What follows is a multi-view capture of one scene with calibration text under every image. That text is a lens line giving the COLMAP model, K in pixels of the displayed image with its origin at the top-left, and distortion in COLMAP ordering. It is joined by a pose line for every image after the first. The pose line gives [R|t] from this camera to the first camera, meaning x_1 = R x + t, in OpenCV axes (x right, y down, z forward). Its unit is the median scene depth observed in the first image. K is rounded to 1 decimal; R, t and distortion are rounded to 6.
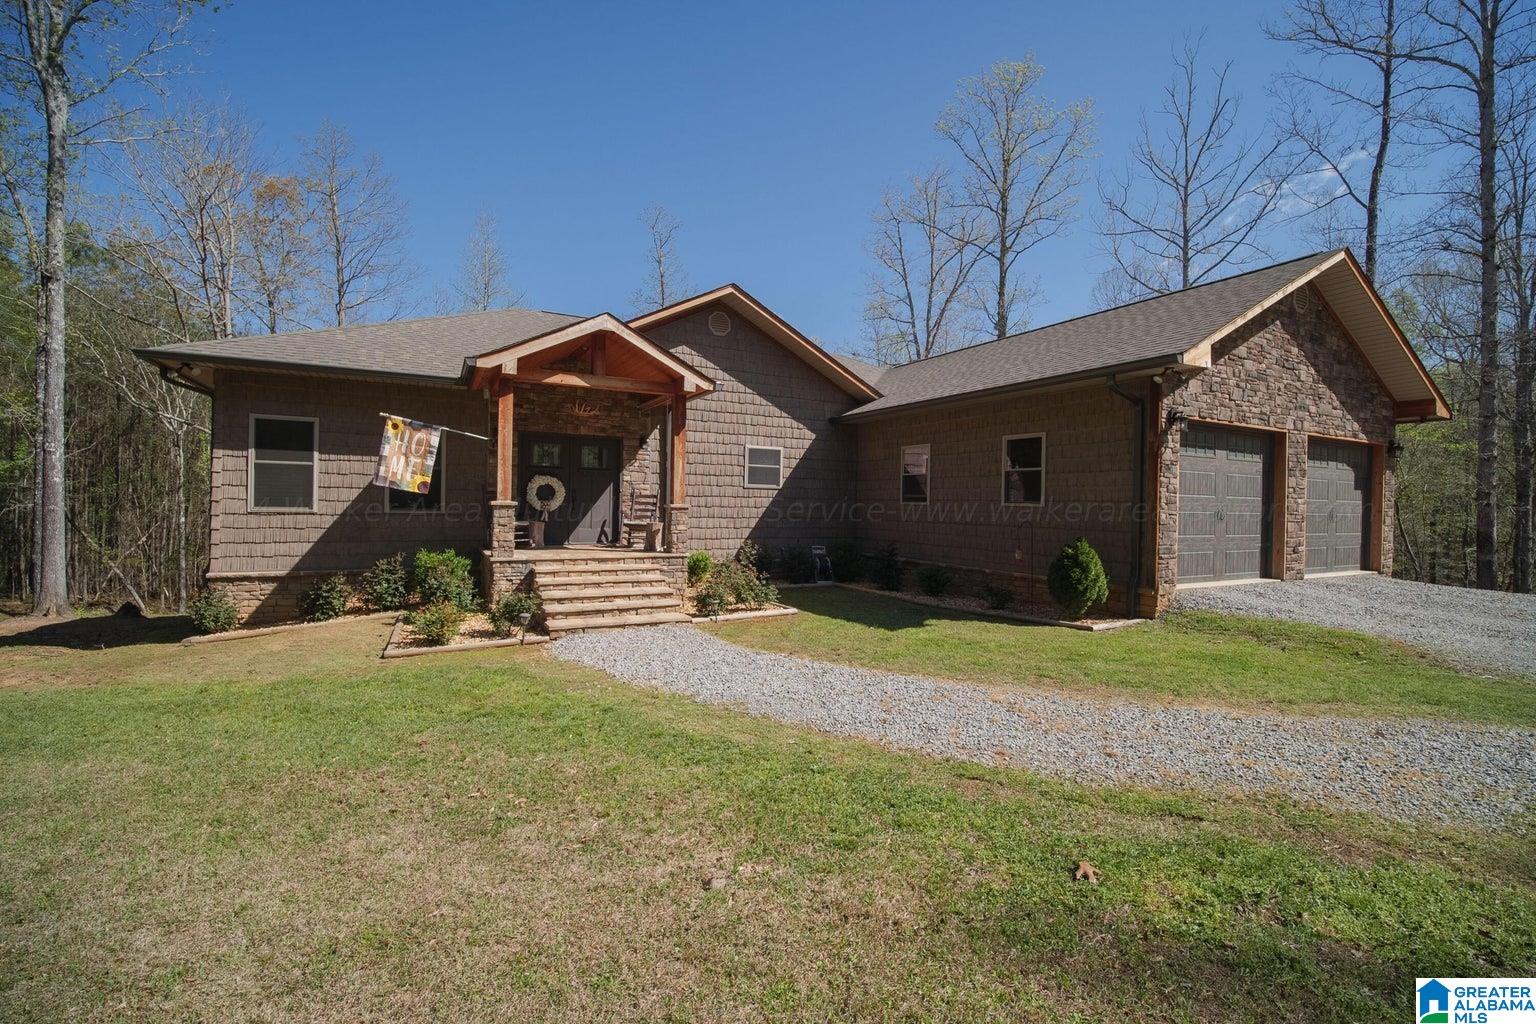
lens RADIAL K [[672.8, 0, 767.9], [0, 672.8, 512.7], [0, 0, 1]] dist [-0.020188, 0.000219]
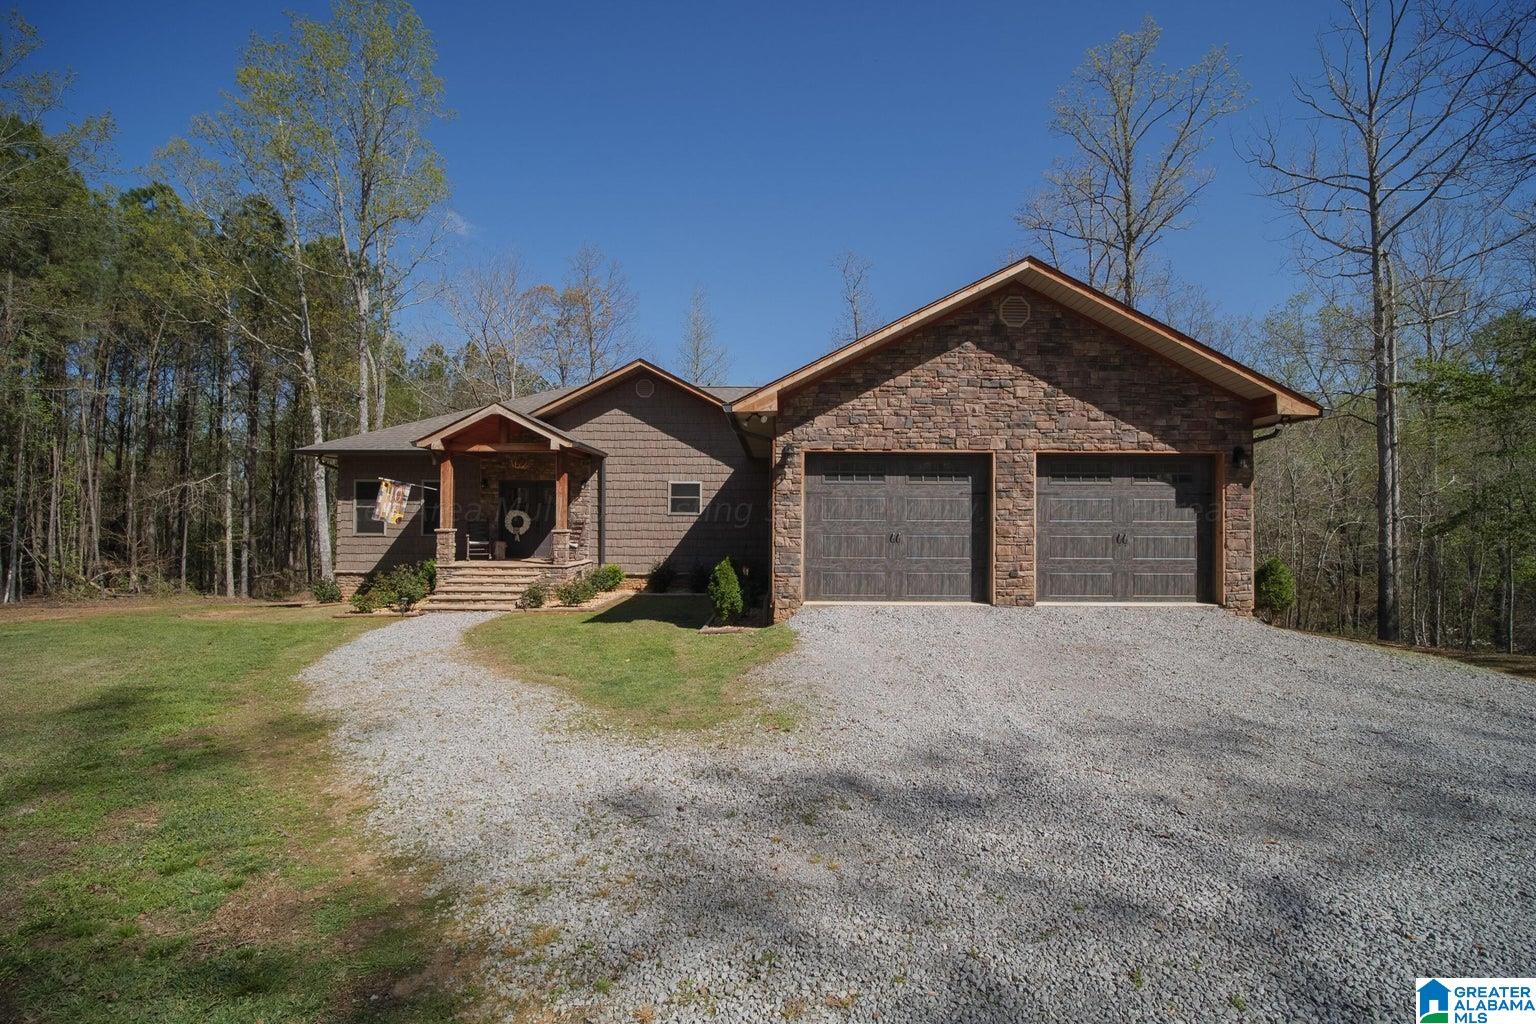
lens RADIAL K [[672.8, 0, 767.3], [0, 672.8, 512.6], [0, 0, 1]] dist [-0.020188, 0.000219]
pose [[0.878945, -0.017654, -0.476597, 0.938037], [0.003795, 0.999542, -0.030026, -0.004767], [0.476909, 0.024583, 0.878609, -0.018966]]
